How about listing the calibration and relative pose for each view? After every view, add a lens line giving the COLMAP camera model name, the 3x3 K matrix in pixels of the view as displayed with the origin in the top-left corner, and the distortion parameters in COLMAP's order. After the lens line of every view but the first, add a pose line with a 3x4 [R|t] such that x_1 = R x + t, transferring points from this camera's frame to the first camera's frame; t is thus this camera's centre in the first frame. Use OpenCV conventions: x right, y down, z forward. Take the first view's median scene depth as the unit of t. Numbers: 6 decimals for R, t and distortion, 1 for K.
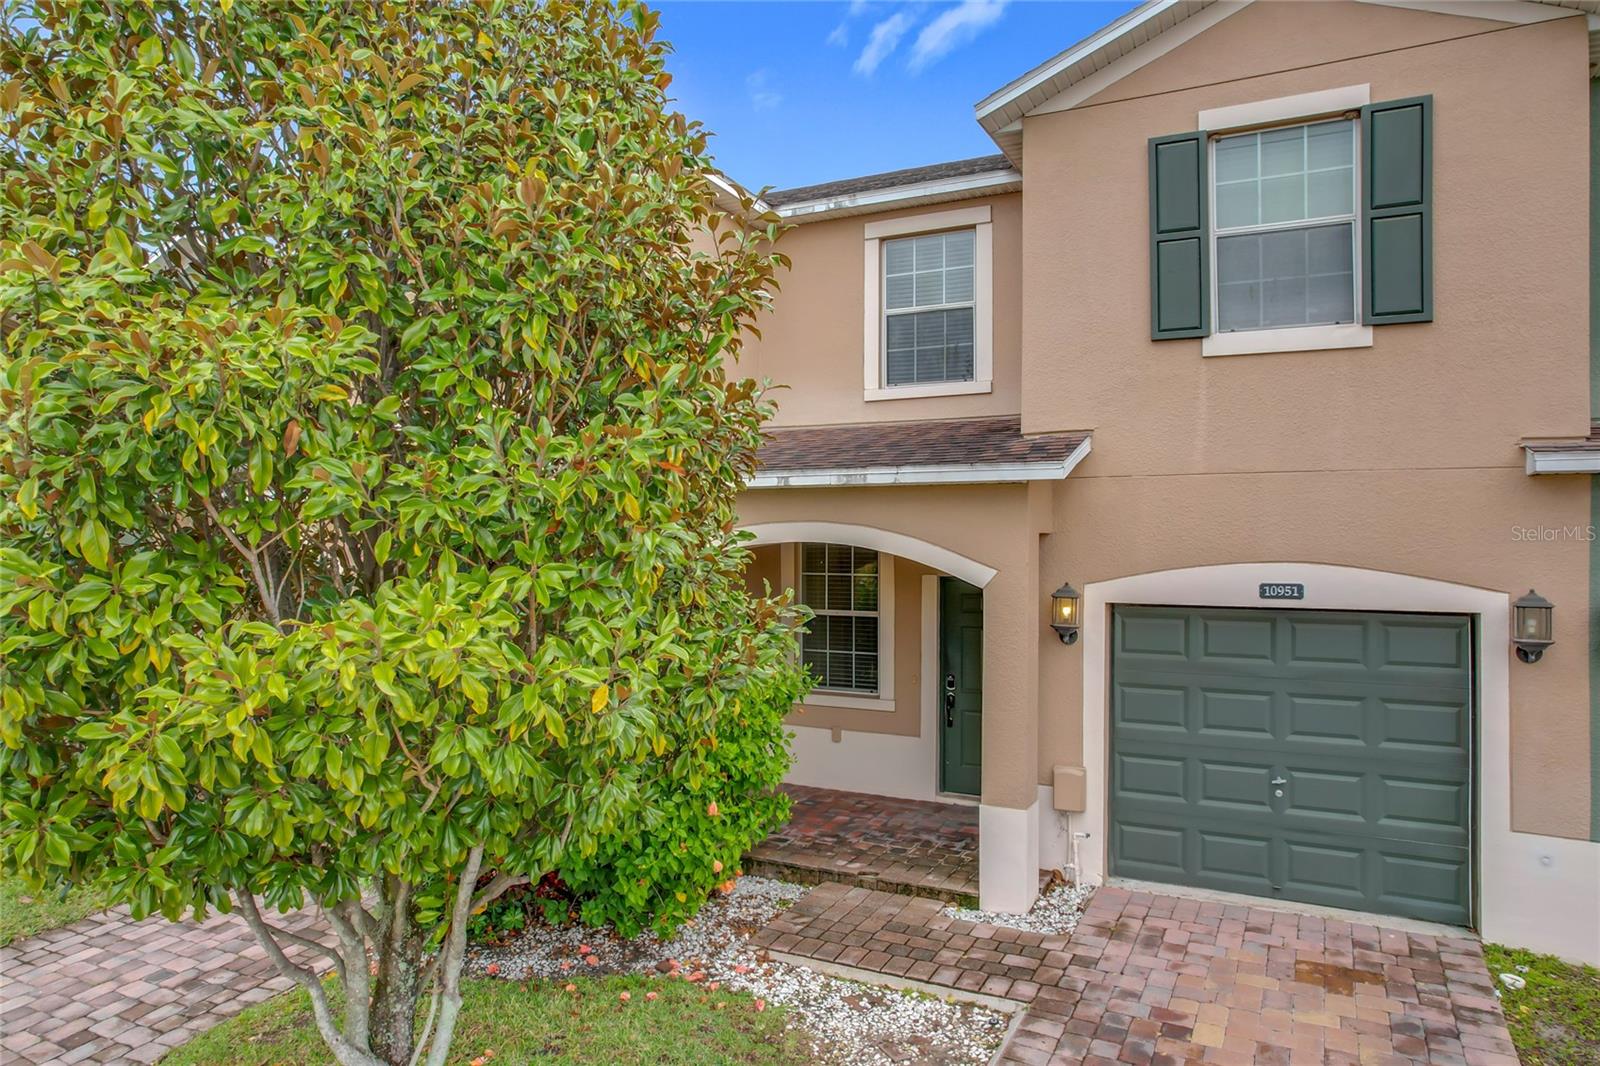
lens RADIAL K [[1023.2, 0, 800.0], [0, 1023.2, 533.0], [0, 0, 1]] dist [-0.082758, 0.076403]
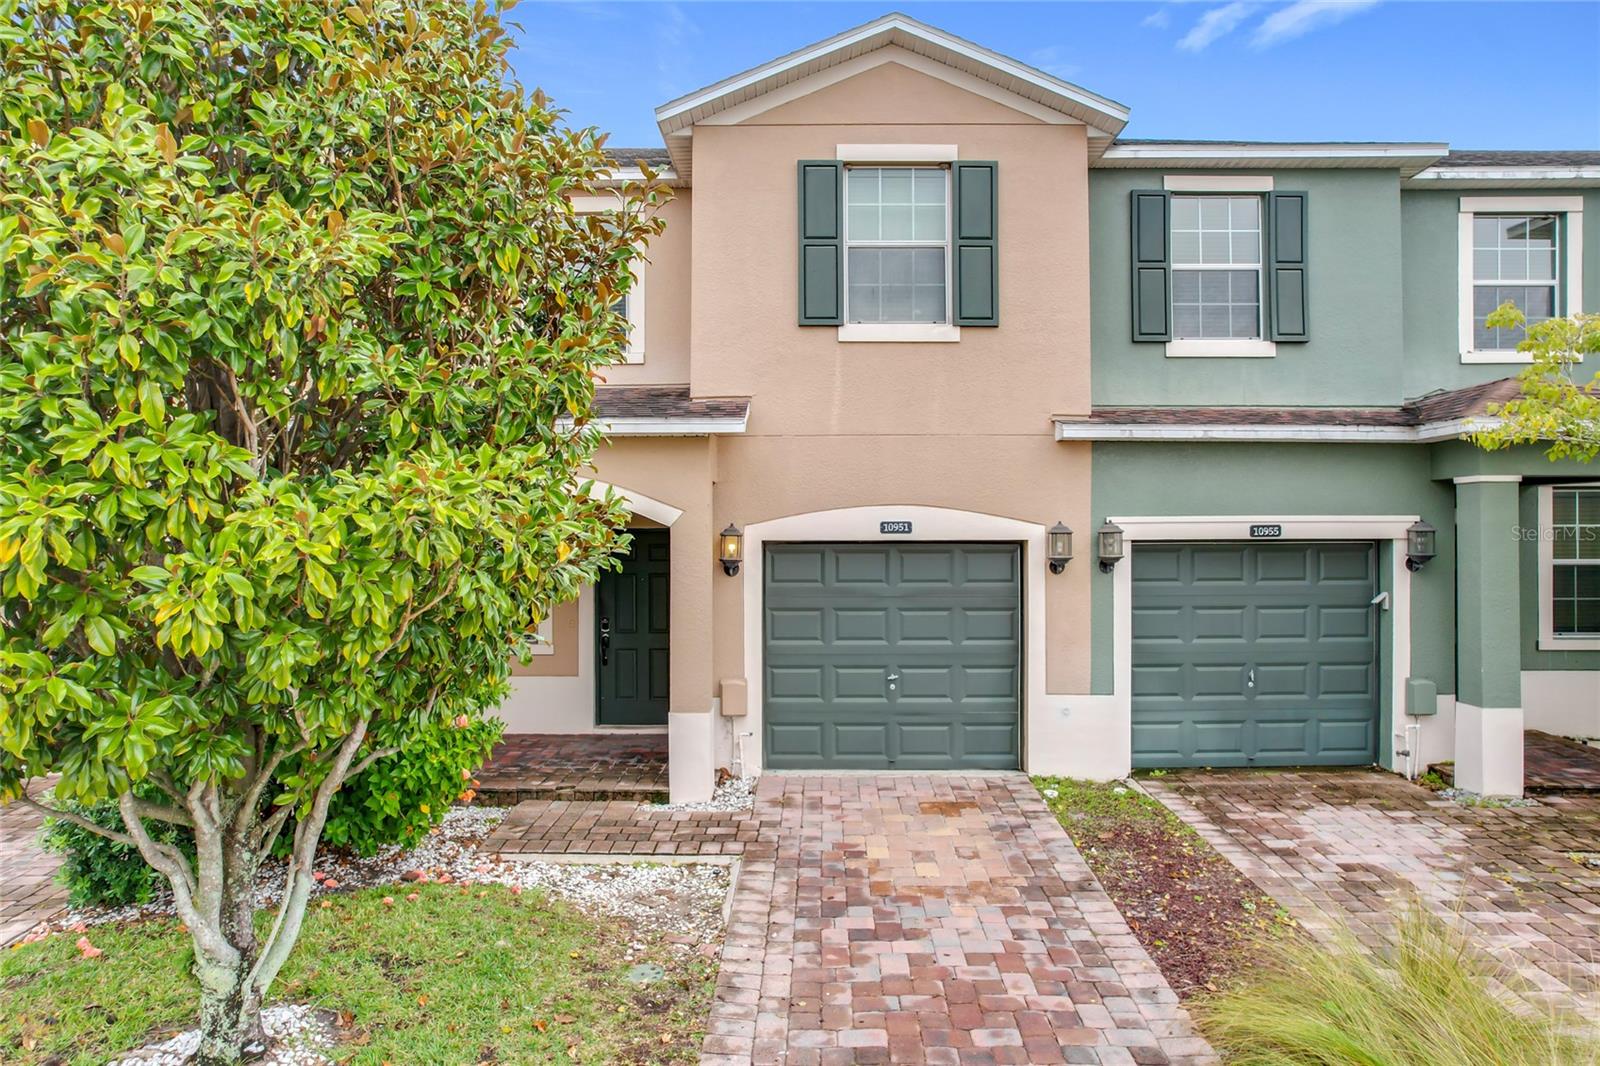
lens RADIAL K [[1017.9, 0, 800.0], [0, 1017.9, 533.0], [0, 0, 1]] dist [-0.066205, 0.066756]
pose [[0.896906, -0.004529, 0.442198, -0.214058], [0.001855, 0.999977, 0.006480, 0.058285], [-0.442217, -0.004991, 0.896894, -0.114212]]
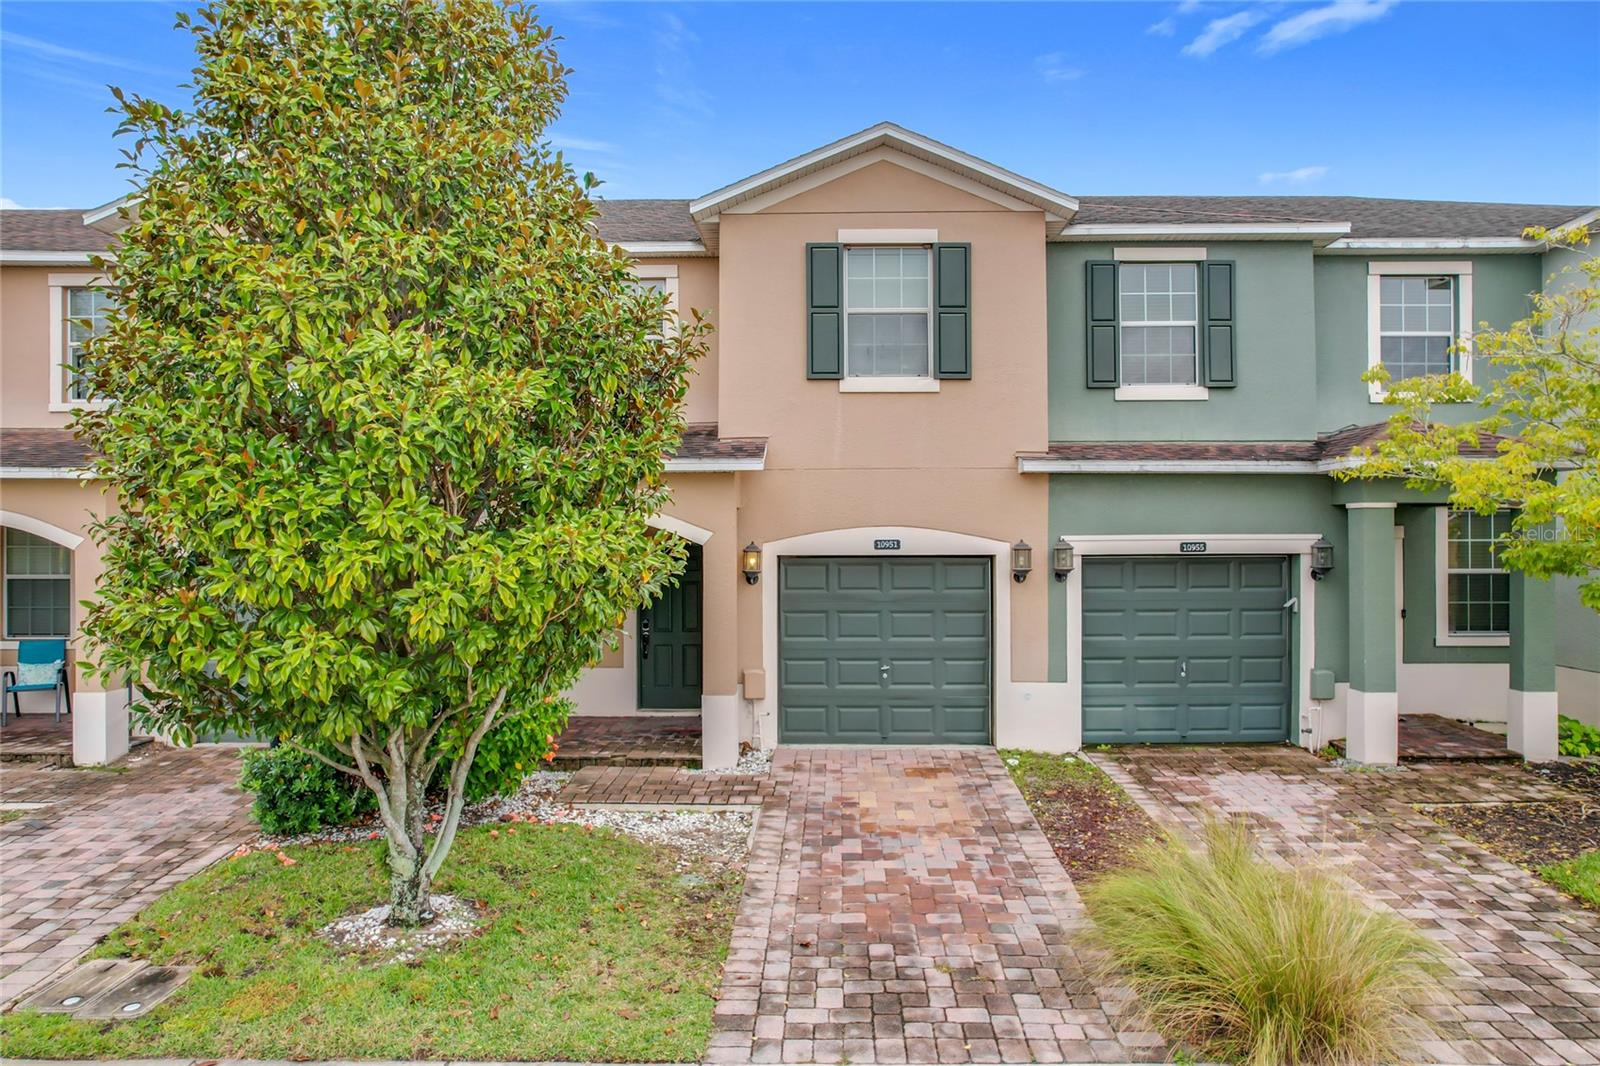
lens RADIAL K [[1003.5, 0, 798.3], [0, 1003.5, 538.5], [0, 0, 1]] dist [-0.040271, 0.001438]
pose [[0.904449, -0.007465, 0.426516, -0.324507], [0.003271, 0.999939, 0.010564, 0.032529], [-0.426569, -0.008159, 0.904418, -0.365448]]
